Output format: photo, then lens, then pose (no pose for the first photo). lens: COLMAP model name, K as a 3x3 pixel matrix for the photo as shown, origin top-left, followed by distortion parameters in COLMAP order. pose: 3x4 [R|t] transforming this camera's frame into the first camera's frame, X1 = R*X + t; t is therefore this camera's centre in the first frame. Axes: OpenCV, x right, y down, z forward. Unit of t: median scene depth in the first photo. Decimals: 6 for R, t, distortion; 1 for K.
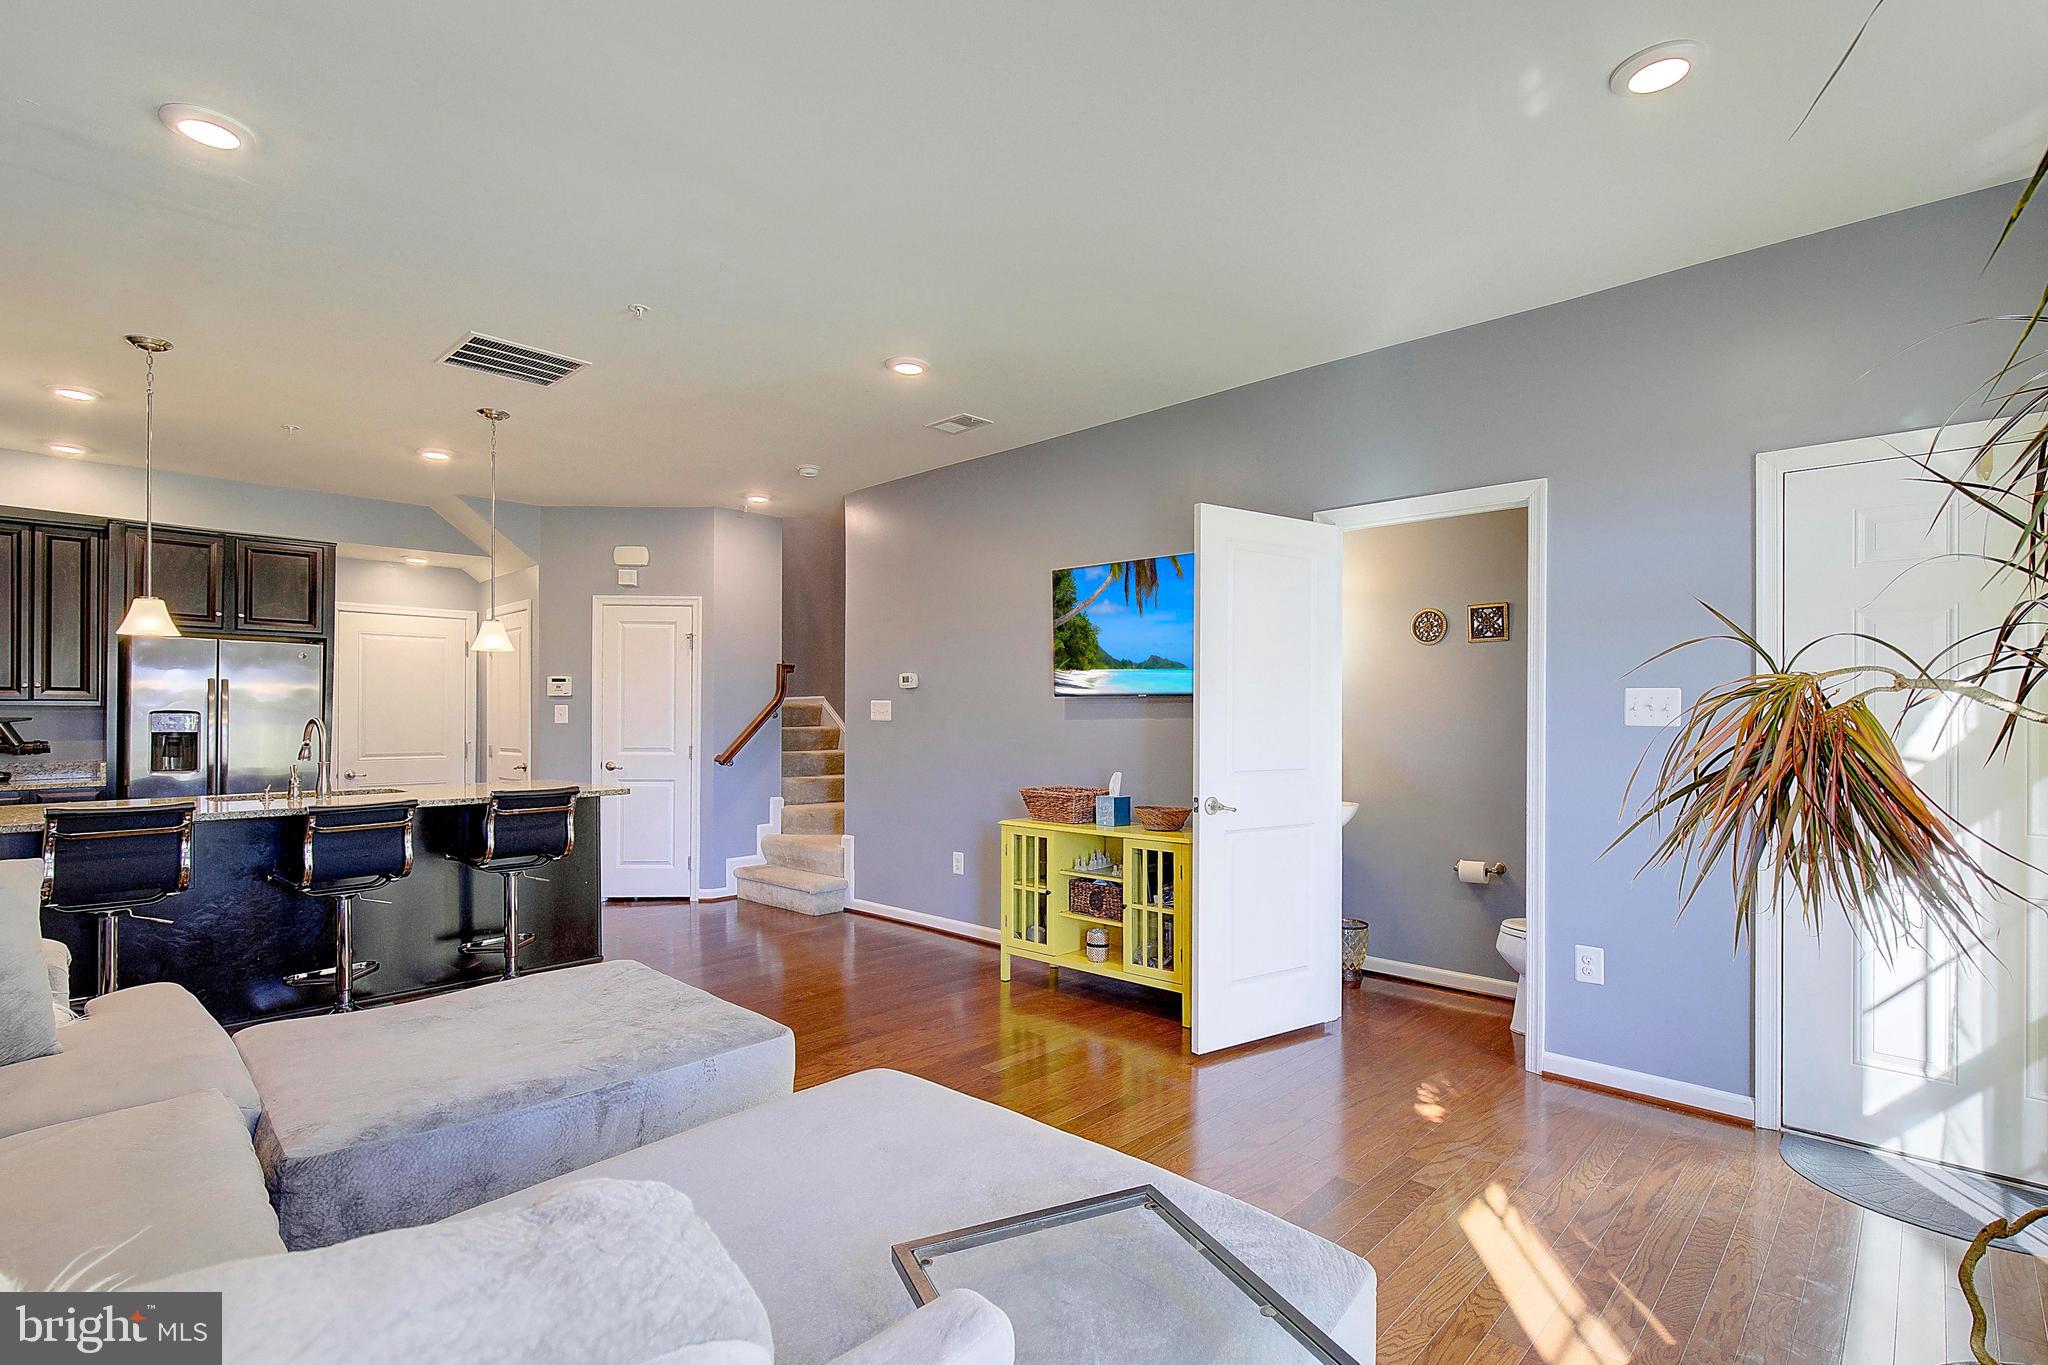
lens RADIAL K [[963.7, 0, 1027.3], [0, 963.7, 689.7], [0, 0, 1]] dist [0.003646, -0.000482]
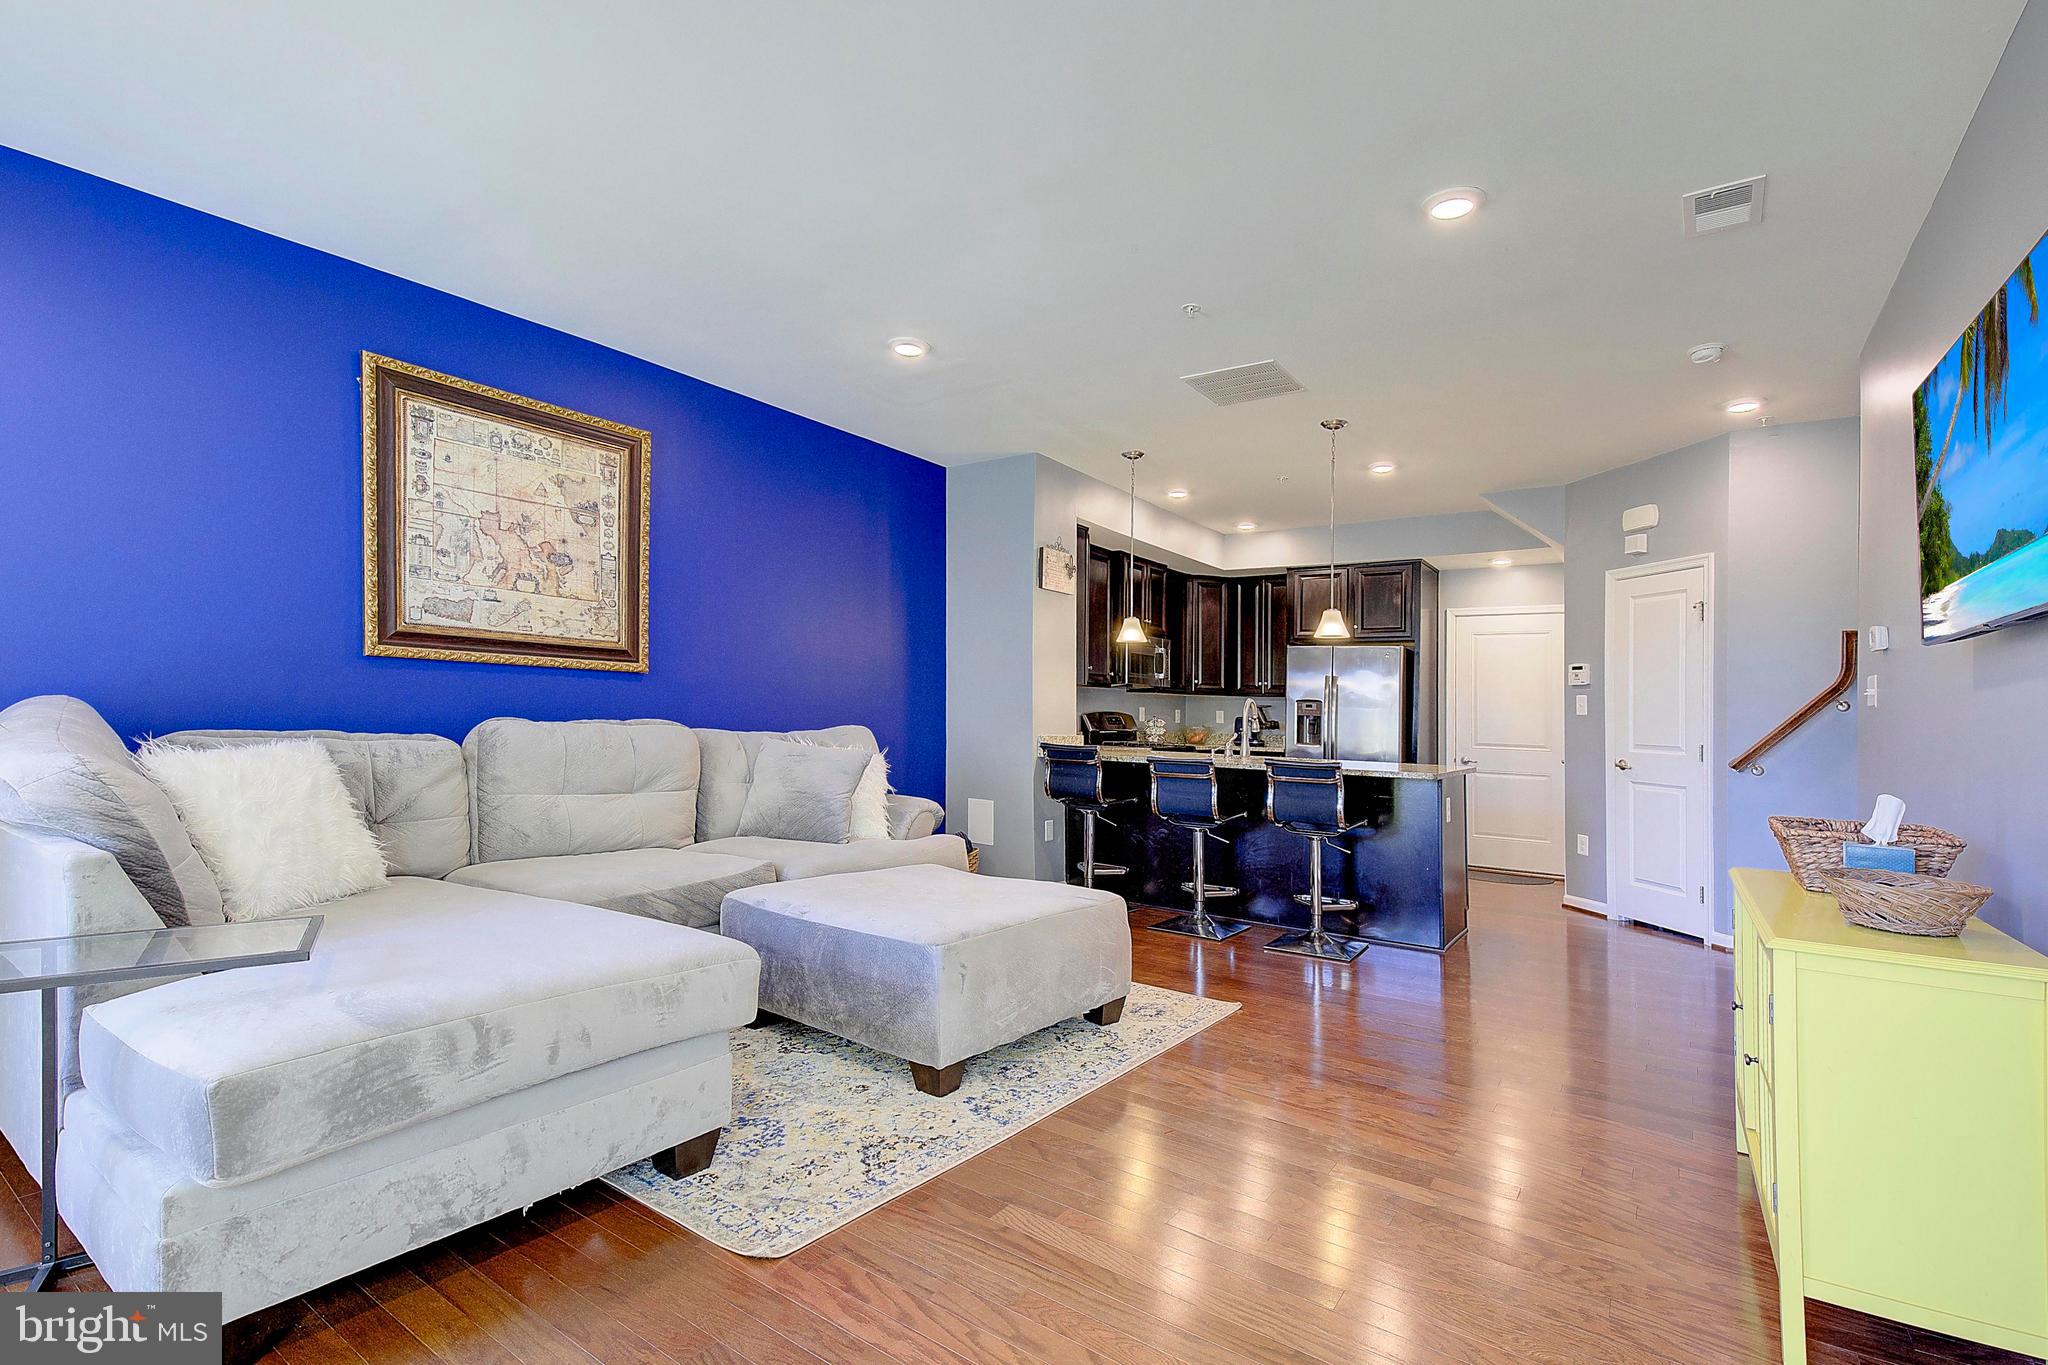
lens RADIAL K [[932.6, 0, 1013.0], [0, 932.6, 688.7], [0, 0, 1]] dist [-0.023610, -0.000154]
pose [[0.138073, -0.020604, -0.990208, 0.364247], [-0.000914, 0.999781, -0.020930, 0.033494], [0.990422, 0.003795, 0.138024, 0.401730]]
